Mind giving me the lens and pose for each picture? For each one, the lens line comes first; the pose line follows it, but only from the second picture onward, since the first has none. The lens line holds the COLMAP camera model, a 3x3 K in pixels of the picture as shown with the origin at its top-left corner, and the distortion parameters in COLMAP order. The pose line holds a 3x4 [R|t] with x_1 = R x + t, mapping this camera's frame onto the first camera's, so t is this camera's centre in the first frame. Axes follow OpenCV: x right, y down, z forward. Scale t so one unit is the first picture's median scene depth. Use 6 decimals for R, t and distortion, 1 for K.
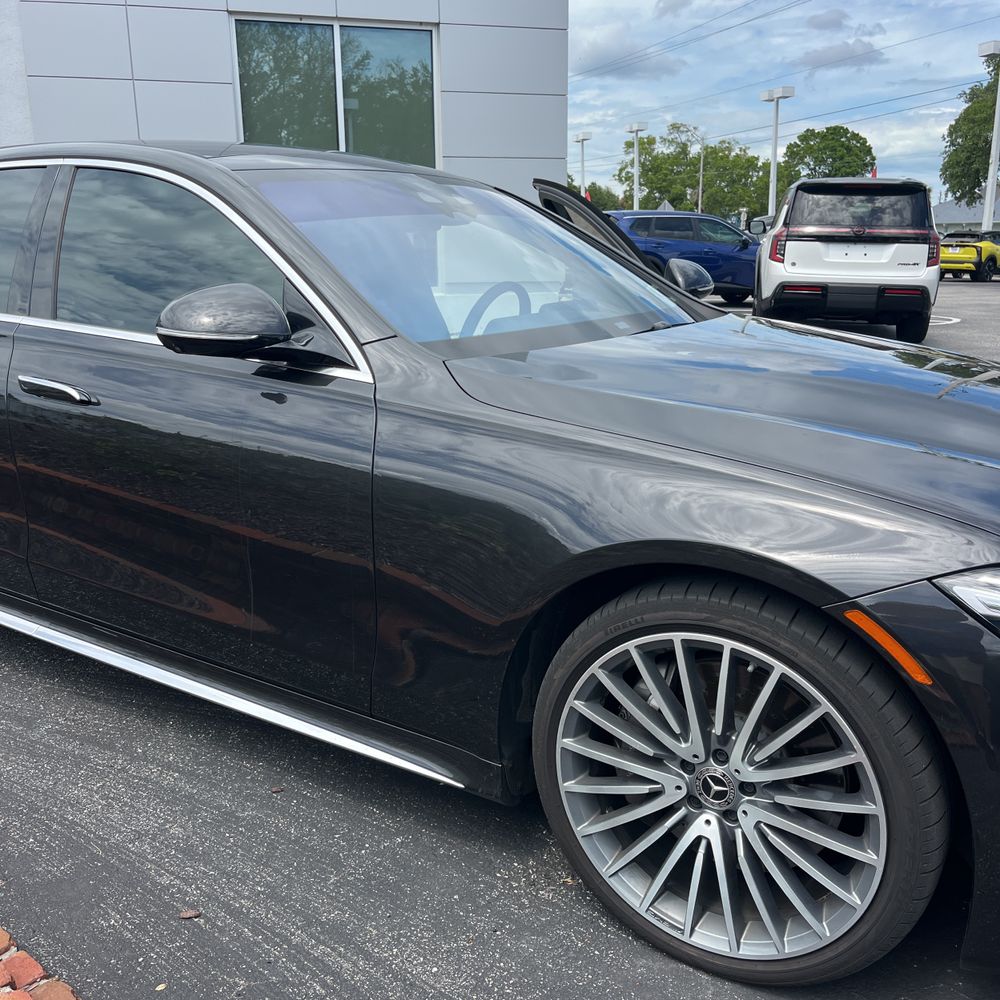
lens RADIAL K [[1018.5, 0, 512.3], [0, 1018.5, 517.4], [0, 0, 1]] dist [0.012713, 0.006699]
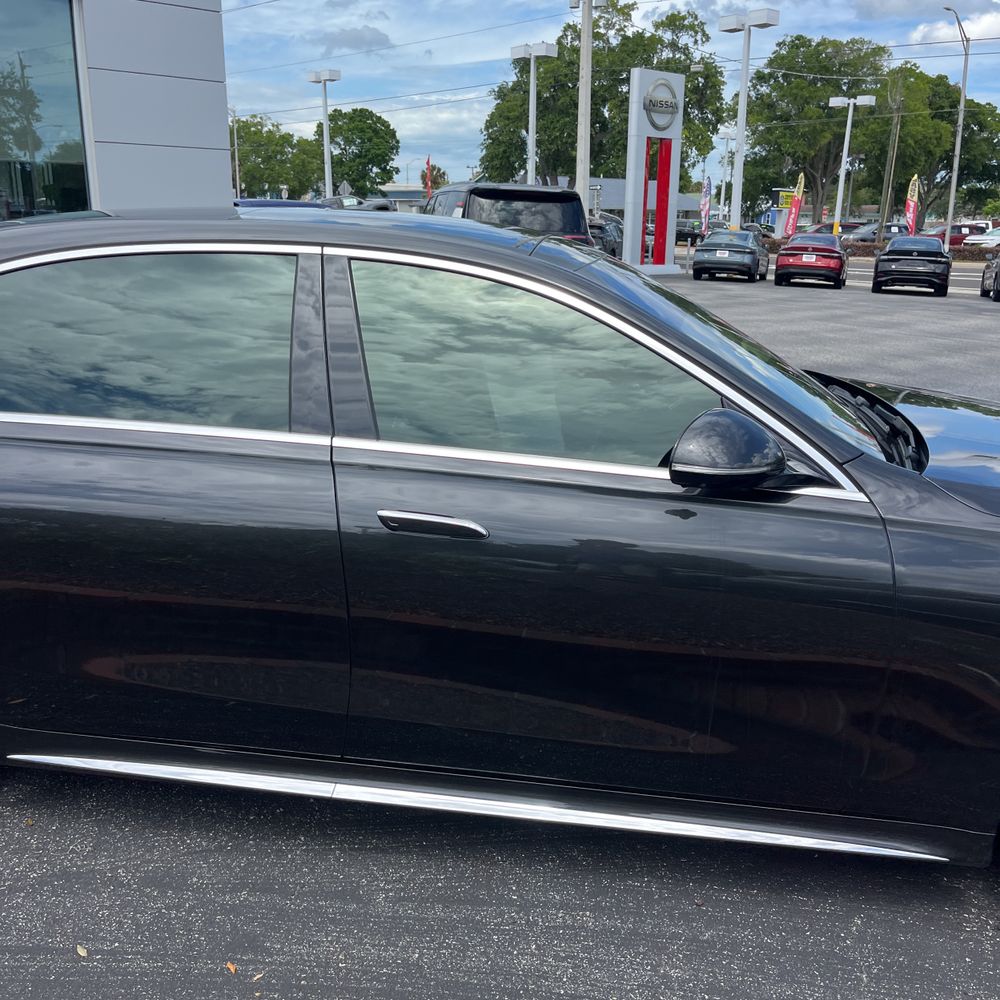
lens RADIAL K [[1023.5, 0, 500.0], [0, 1023.5, 500.0], [0, 0, 1]] dist [0.044353, -0.034186]
pose [[0.904845, -0.090956, 0.415911, -1.010020], [0.088055, 0.995771, 0.026198, -0.214061], [-0.416535, 0.012918, 0.909028, 0.213017]]
